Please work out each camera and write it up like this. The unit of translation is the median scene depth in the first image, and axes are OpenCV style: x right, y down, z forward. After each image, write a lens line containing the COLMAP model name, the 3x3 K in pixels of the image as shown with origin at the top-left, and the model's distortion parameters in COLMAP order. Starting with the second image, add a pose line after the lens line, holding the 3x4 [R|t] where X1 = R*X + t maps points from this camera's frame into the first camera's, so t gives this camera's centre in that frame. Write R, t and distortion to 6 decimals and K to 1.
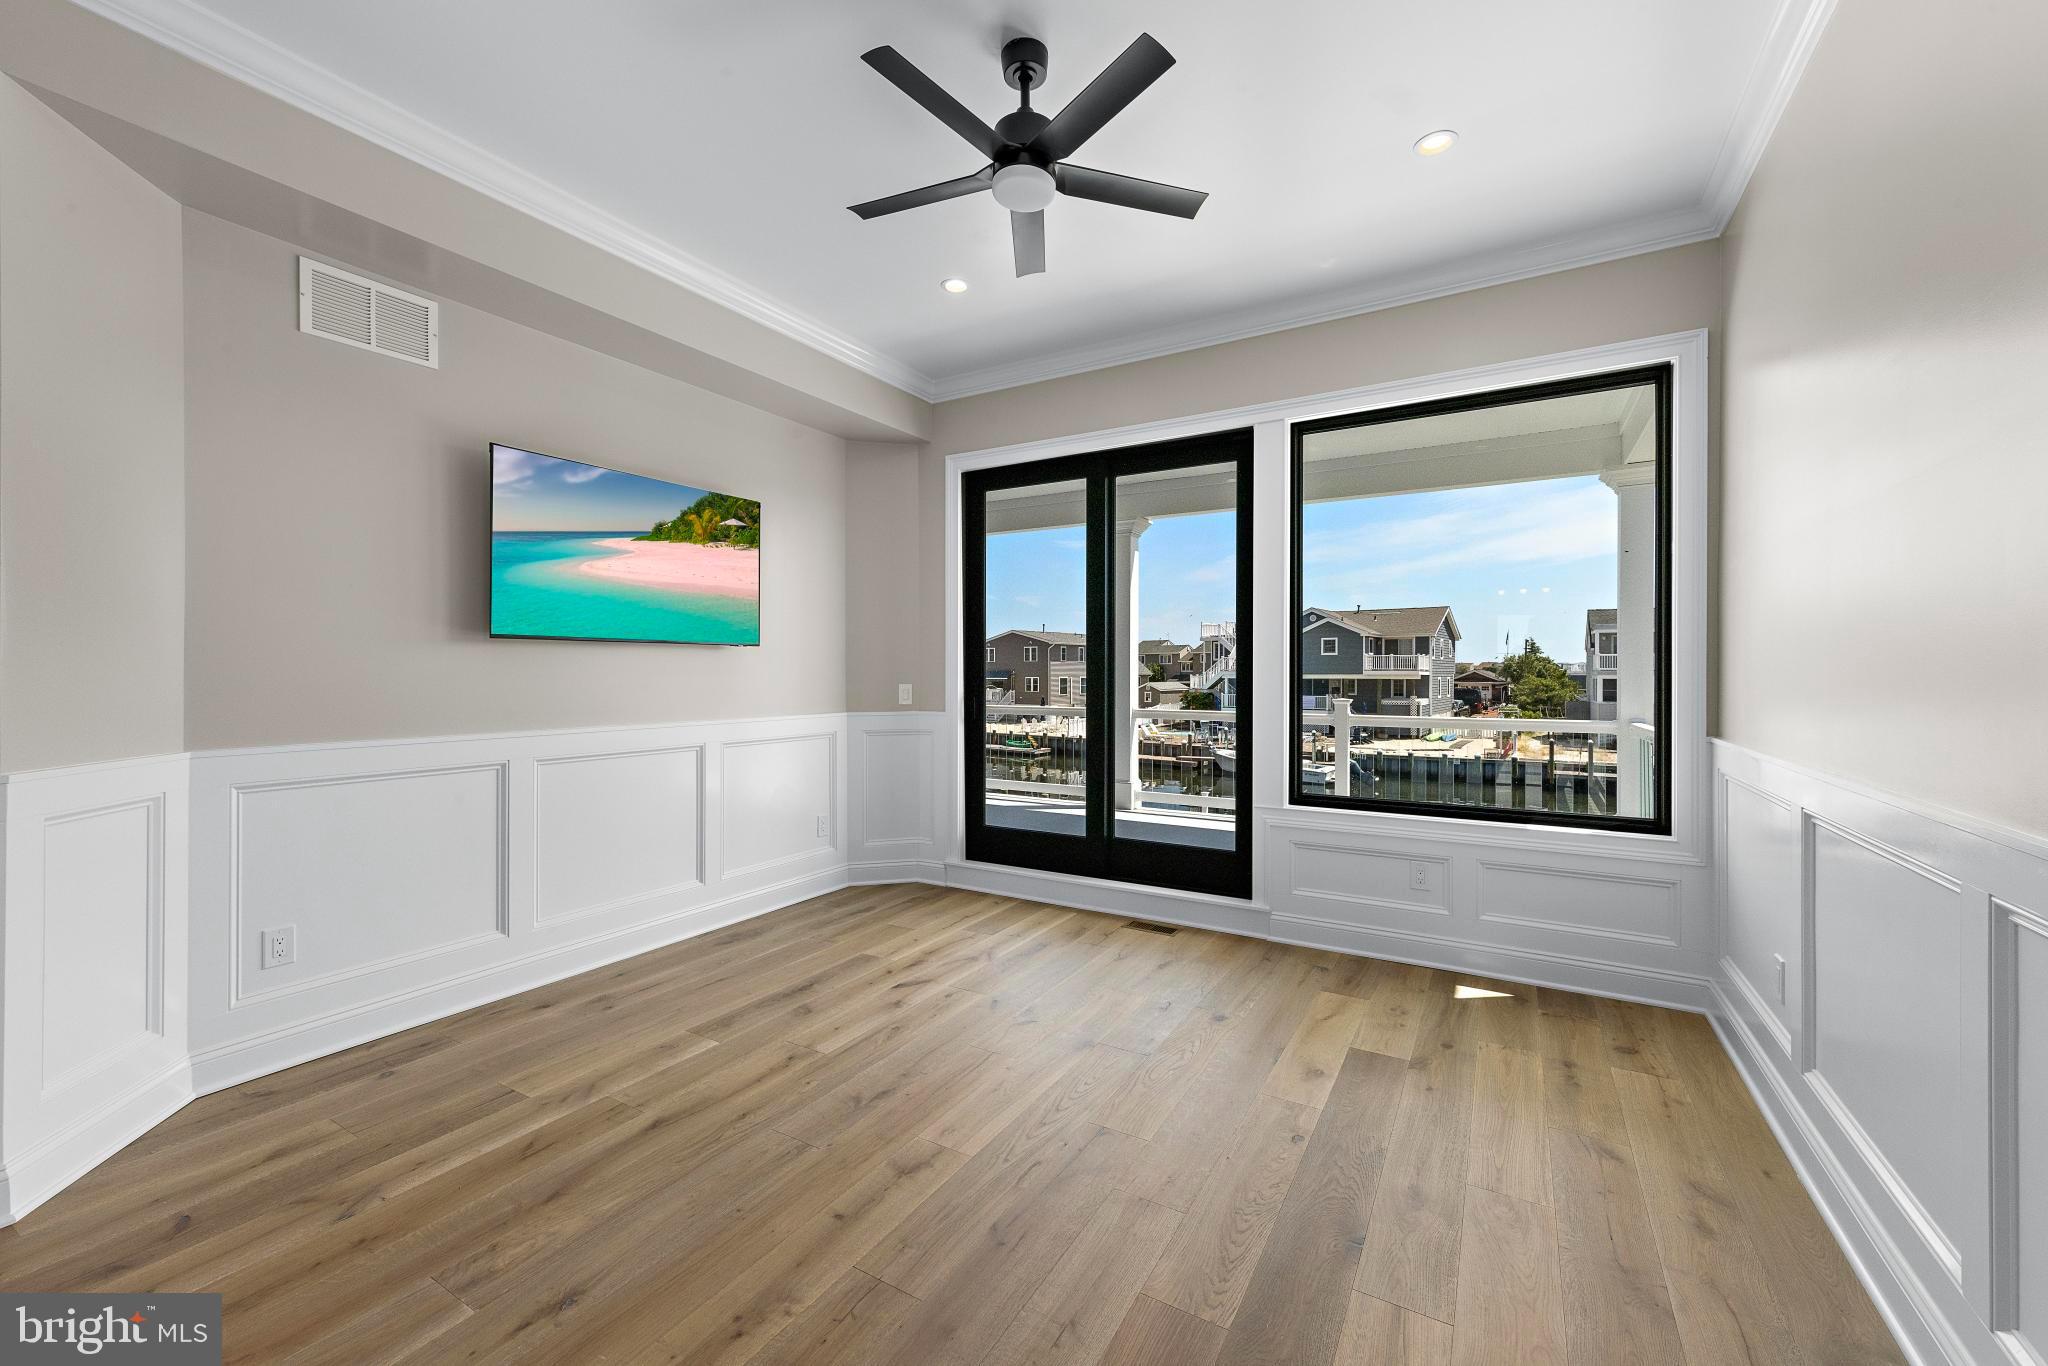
lens RADIAL K [[802.9, 0, 1023.7], [0, 802.9, 671.2], [0, 0, 1]] dist [0.000912, 0.000047]
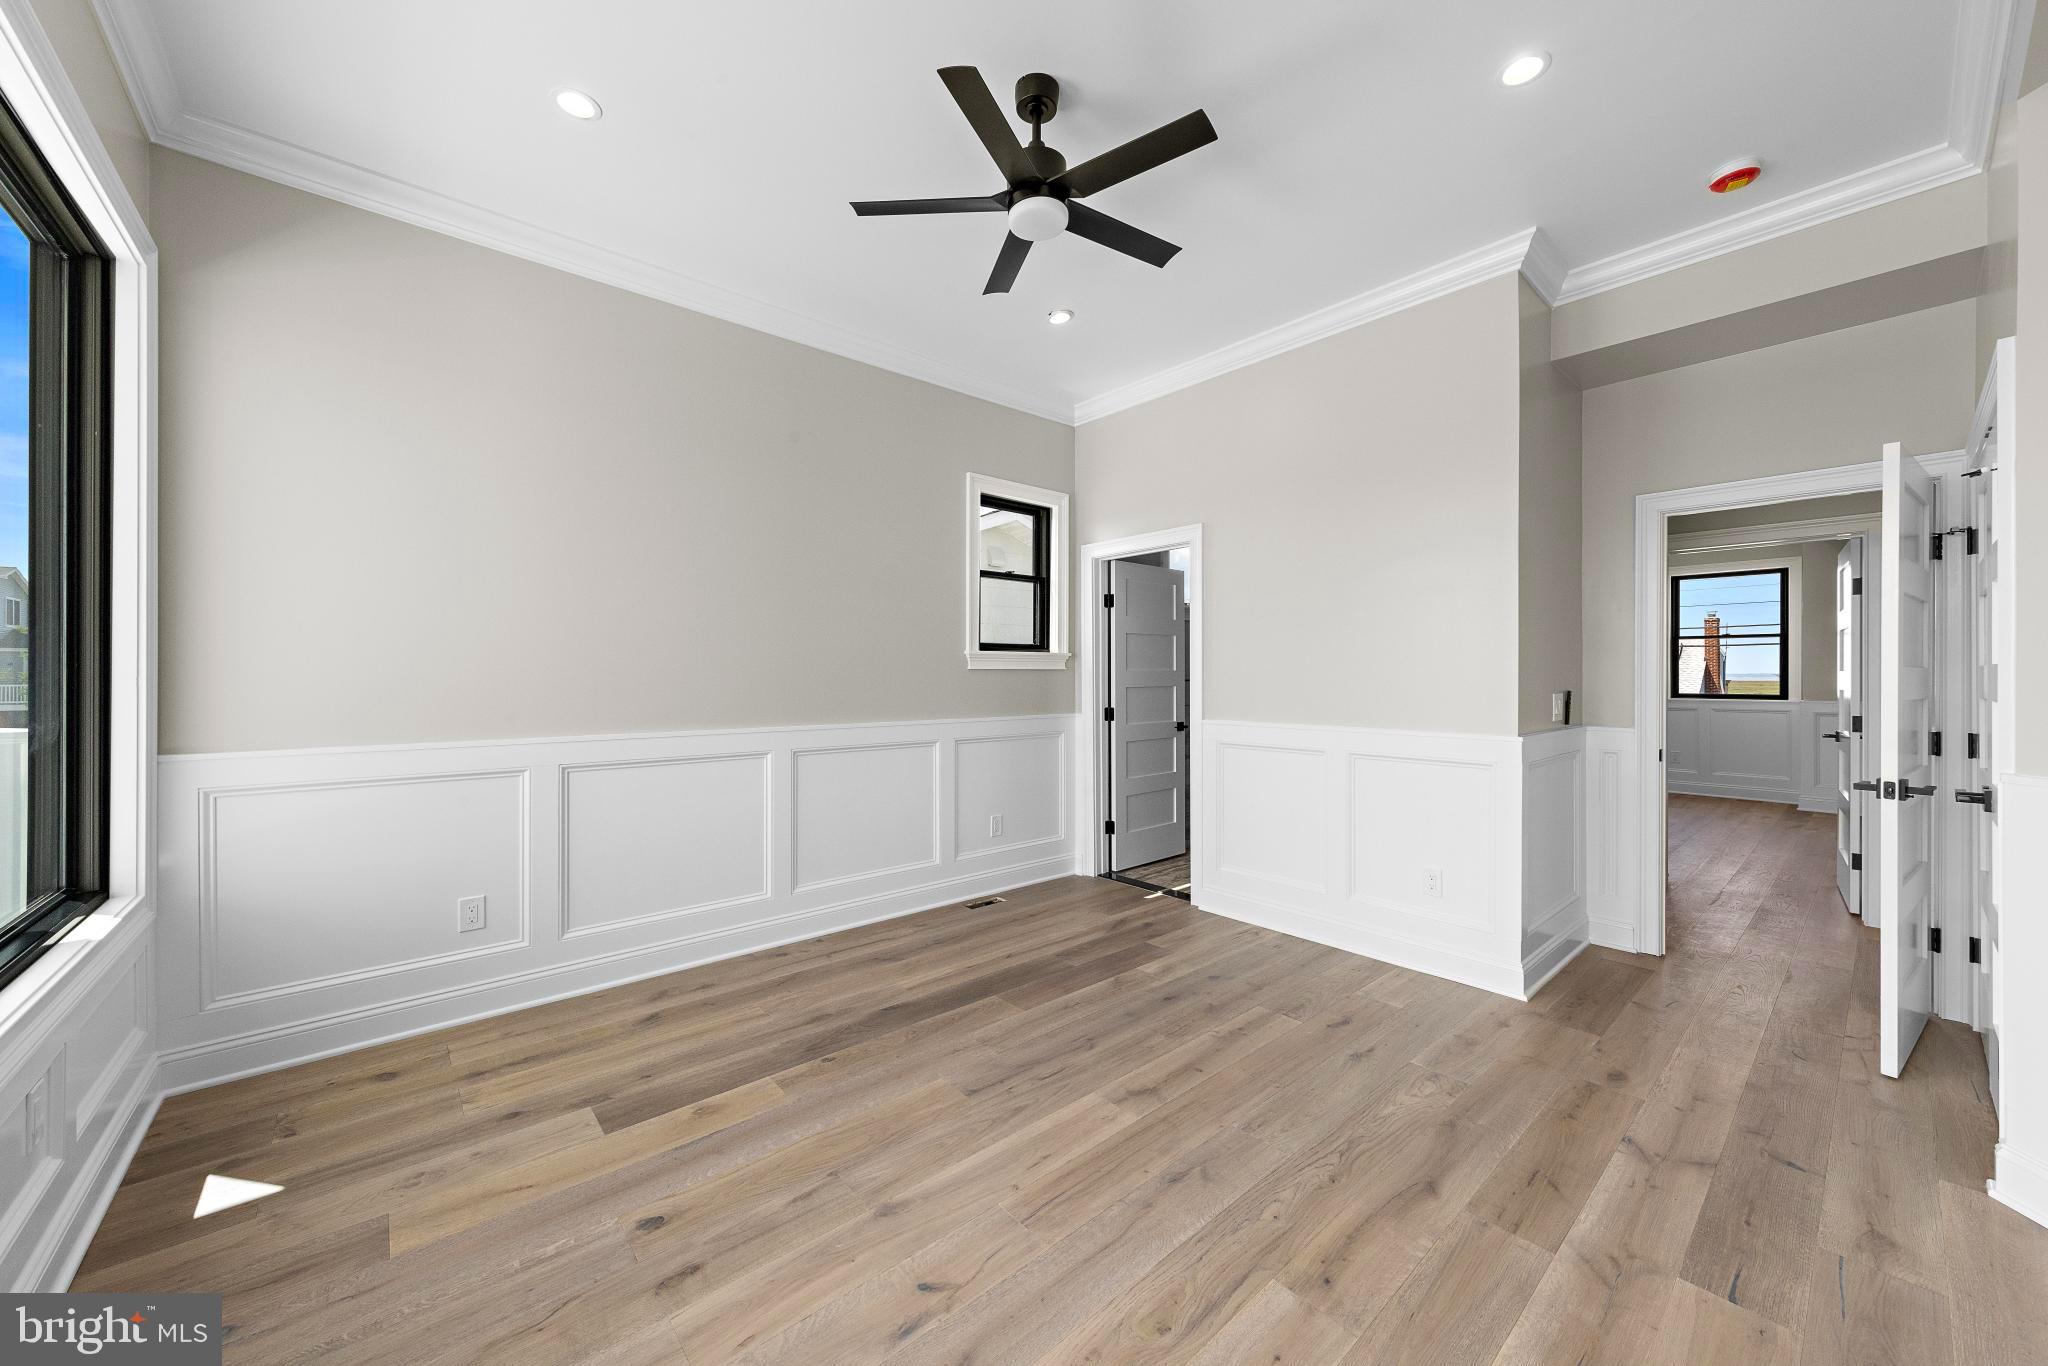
lens RADIAL K [[731.6, 0, 1032.9], [0, 731.6, 679.2], [0, 0, 1]] dist [0.001312, -0.000086]
pose [[-0.950512, -0.001907, 0.310681, -0.290986], [-0.000665, 0.999991, 0.004106, -0.000112], [-0.310686, 0.003697, -0.950505, 1.907705]]
